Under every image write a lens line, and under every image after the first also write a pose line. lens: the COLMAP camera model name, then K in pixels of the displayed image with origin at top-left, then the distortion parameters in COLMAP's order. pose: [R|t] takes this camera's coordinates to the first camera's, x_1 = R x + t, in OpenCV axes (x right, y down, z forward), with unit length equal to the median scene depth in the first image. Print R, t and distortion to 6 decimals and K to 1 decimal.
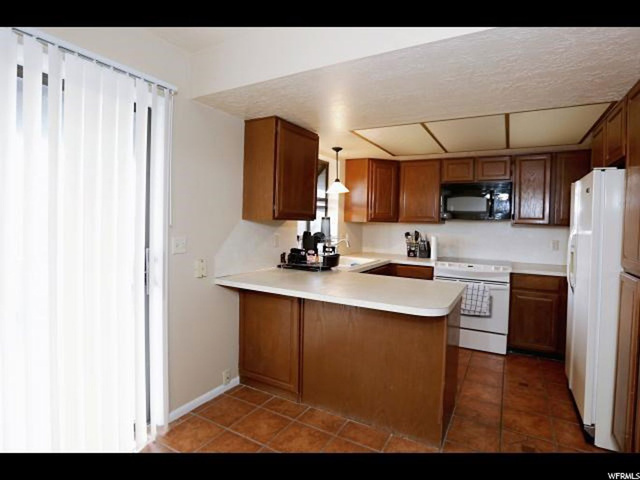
lens RADIAL K [[345.1, 0, 321.4], [0, 345.1, 236.2], [0, 0, 1]] dist [0.000359, -0.000921]
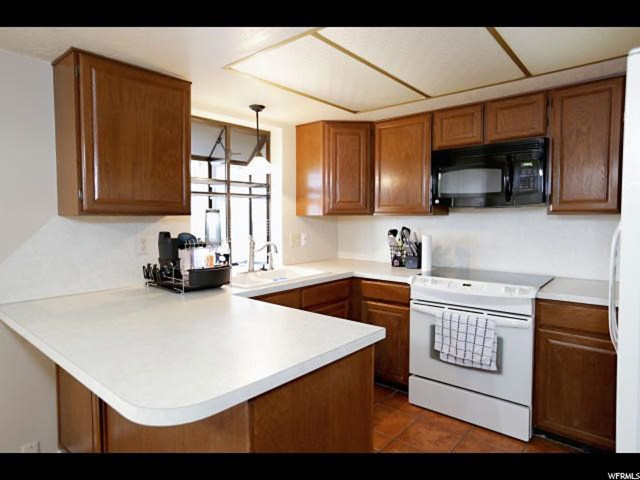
lens RADIAL K [[384.1, 0, 318.2], [0, 384.1, 240.2], [0, 0, 1]] dist [0.013102, 0.004649]
pose [[0.975113, -0.011599, -0.221404, 0.321293], [0.014431, 0.999833, 0.011180, -0.000784], [0.221238, -0.014097, 0.975118, 0.288940]]
